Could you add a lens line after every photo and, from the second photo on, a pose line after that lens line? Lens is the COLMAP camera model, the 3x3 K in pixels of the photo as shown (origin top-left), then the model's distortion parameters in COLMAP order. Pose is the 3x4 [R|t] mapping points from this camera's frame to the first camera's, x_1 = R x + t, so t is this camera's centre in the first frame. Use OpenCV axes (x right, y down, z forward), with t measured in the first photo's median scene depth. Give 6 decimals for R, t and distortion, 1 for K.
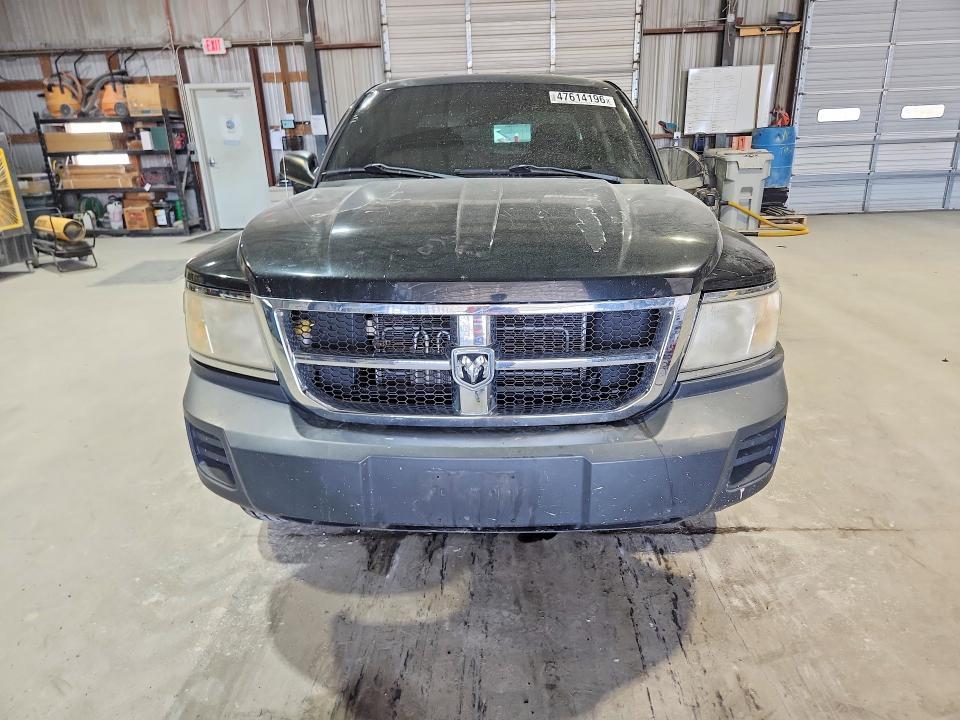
lens RADIAL K [[653.9, 0, 480.5], [0, 653.9, 362.9], [0, 0, 1]] dist [0.029351, -0.021295]
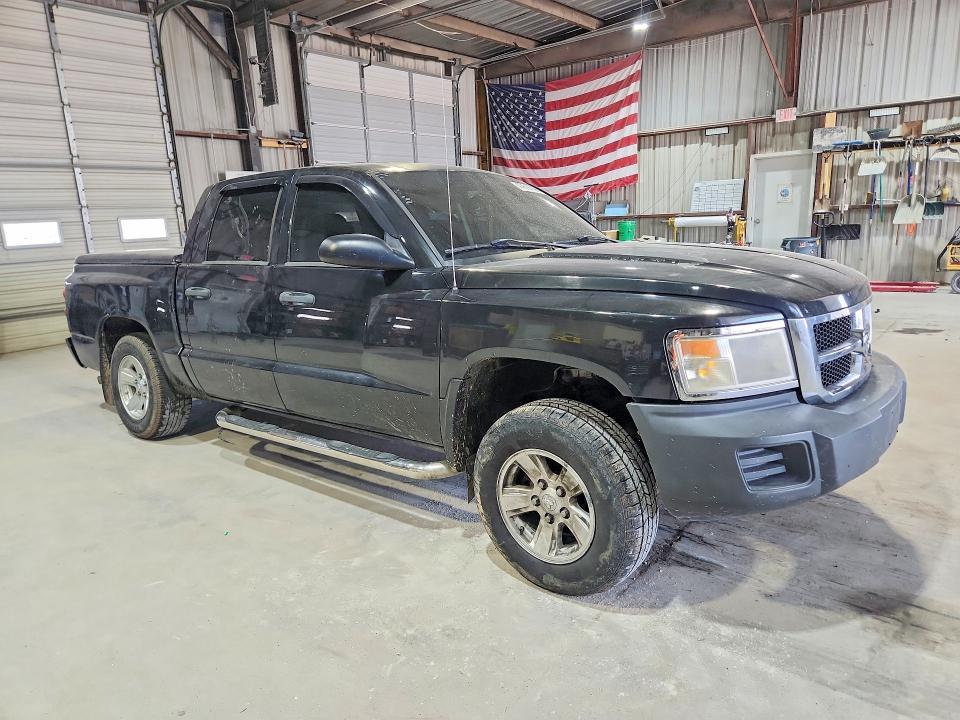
lens RADIAL K [[653.9, 0, 477.7], [0, 653.9, 363.4], [0, 0, 1]] dist [0.029351, -0.021295]
pose [[0.596186, -0.168666, 0.784930, -1.200679], [0.282667, 0.959180, -0.008588, -0.132612], [-0.751440, 0.226994, 0.619525, 0.487929]]
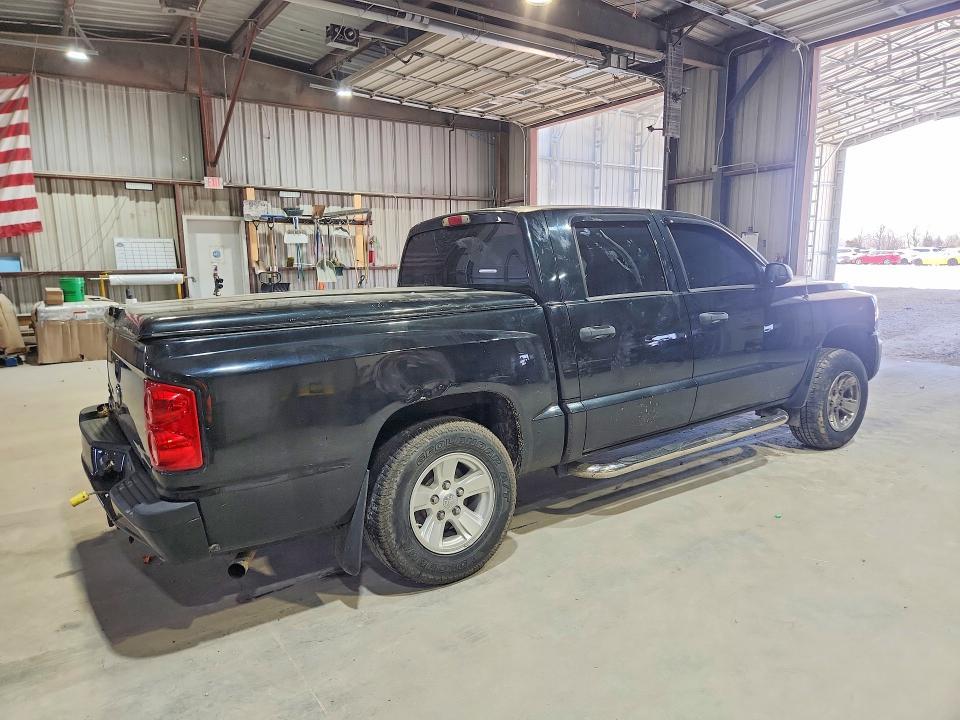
lens RADIAL K [[653.9, 0, 483.9], [0, 653.9, 364.3], [0, 0, 1]] dist [0.029351, -0.021295]
pose [[-0.611115, -0.086467, 0.786805, -1.287663], [0.286642, 0.902374, 0.321804, -0.991511], [-0.737818, 0.422190, -0.526669, 2.975828]]
